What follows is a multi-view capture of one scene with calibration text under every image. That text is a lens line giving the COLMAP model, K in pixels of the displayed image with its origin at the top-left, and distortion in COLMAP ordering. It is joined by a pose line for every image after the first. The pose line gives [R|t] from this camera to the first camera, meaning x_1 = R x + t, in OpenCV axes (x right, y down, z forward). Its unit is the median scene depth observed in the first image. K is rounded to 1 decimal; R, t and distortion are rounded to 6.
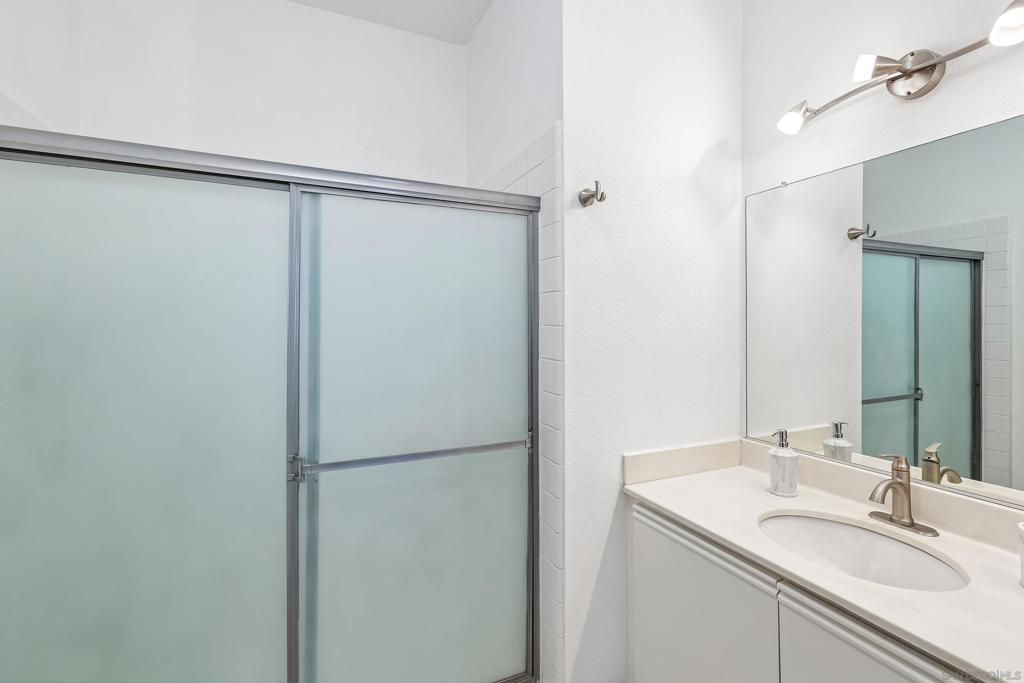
lens RADIAL K [[446.8, 0, 514.1], [0, 446.8, 320.5], [0, 0, 1]] dist [0.000769, -0.000253]
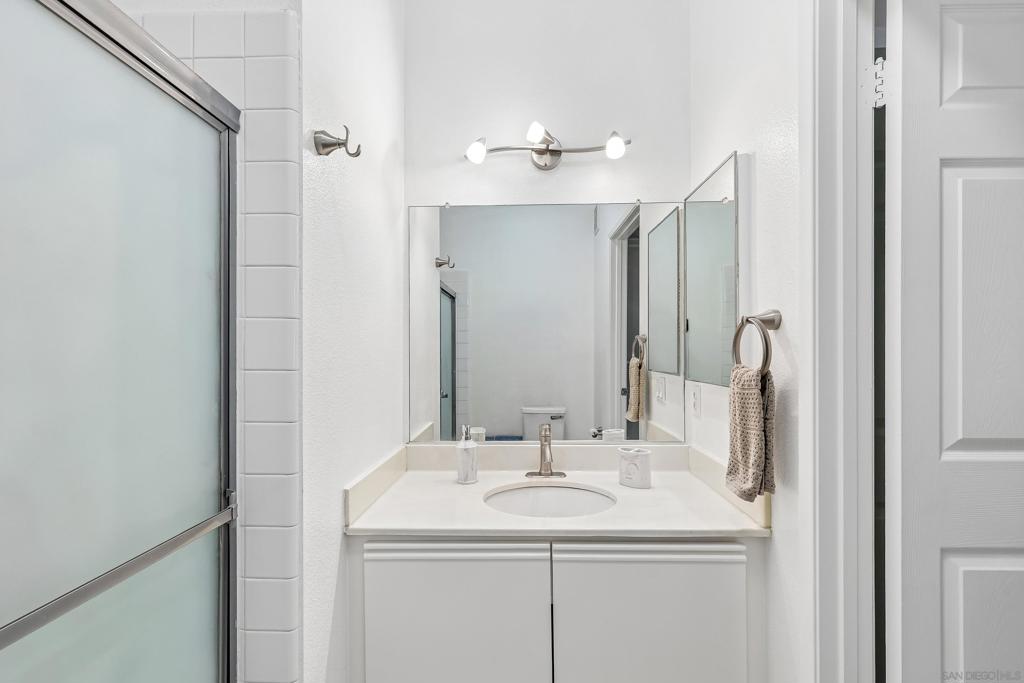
lens RADIAL K [[446.8, 0, 513.9], [0, 446.8, 349.4], [0, 0, 1]] dist [0.000769, -0.000253]
pose [[0.440663, 0.001195, 0.897672, -0.352973], [-0.008037, 0.999964, 0.002614, 0.053712], [-0.897637, -0.008366, 0.440657, 0.411108]]
